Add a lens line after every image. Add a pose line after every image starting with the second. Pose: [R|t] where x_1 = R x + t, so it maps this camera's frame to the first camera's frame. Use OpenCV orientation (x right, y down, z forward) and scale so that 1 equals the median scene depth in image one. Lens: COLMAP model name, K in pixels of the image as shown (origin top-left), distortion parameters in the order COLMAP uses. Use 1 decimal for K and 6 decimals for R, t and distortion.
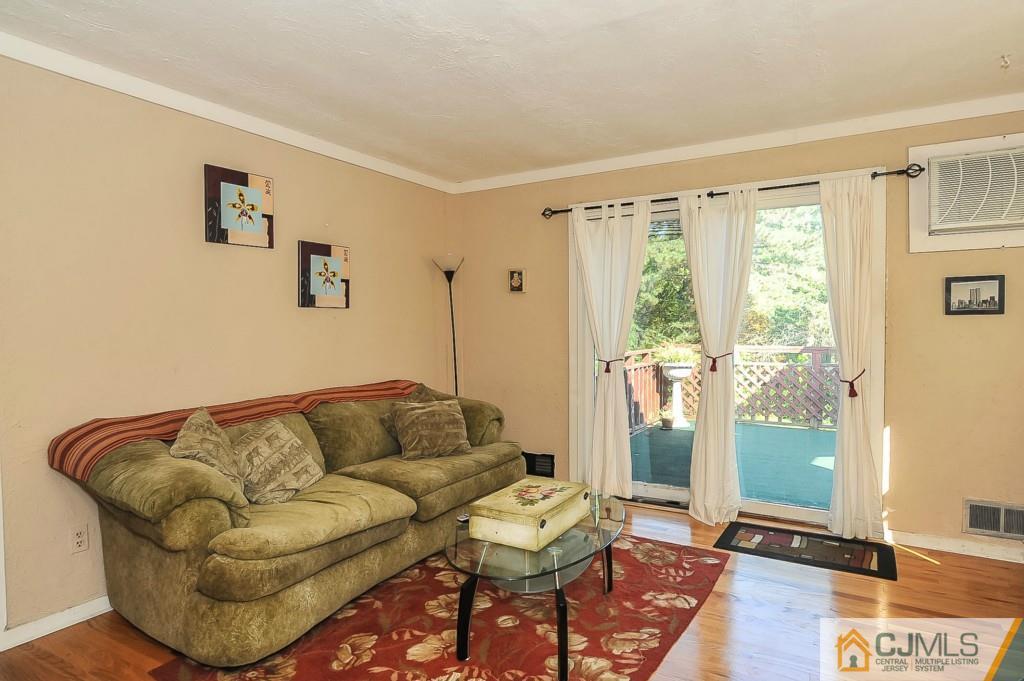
lens RADIAL K [[565.6, 0, 513.6], [0, 565.6, 336.4], [0, 0, 1]] dist [-0.021070, -0.000255]
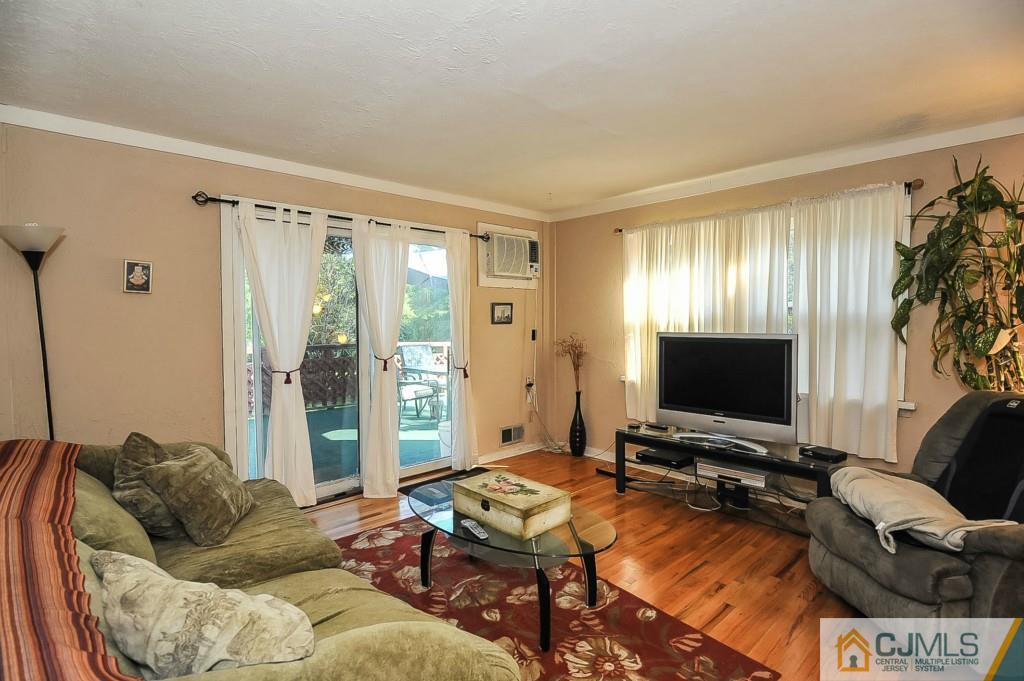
lens RADIAL K [[473.8, 0, 513.7], [0, 473.8, 338.0], [0, 0, 1]] dist [-0.027642, -0.000508]
pose [[0.305415, -0.029971, 0.951747, -0.588477], [0.023596, 0.999436, 0.023901, -0.028979], [-0.951927, 0.015157, 0.305950, 0.480461]]
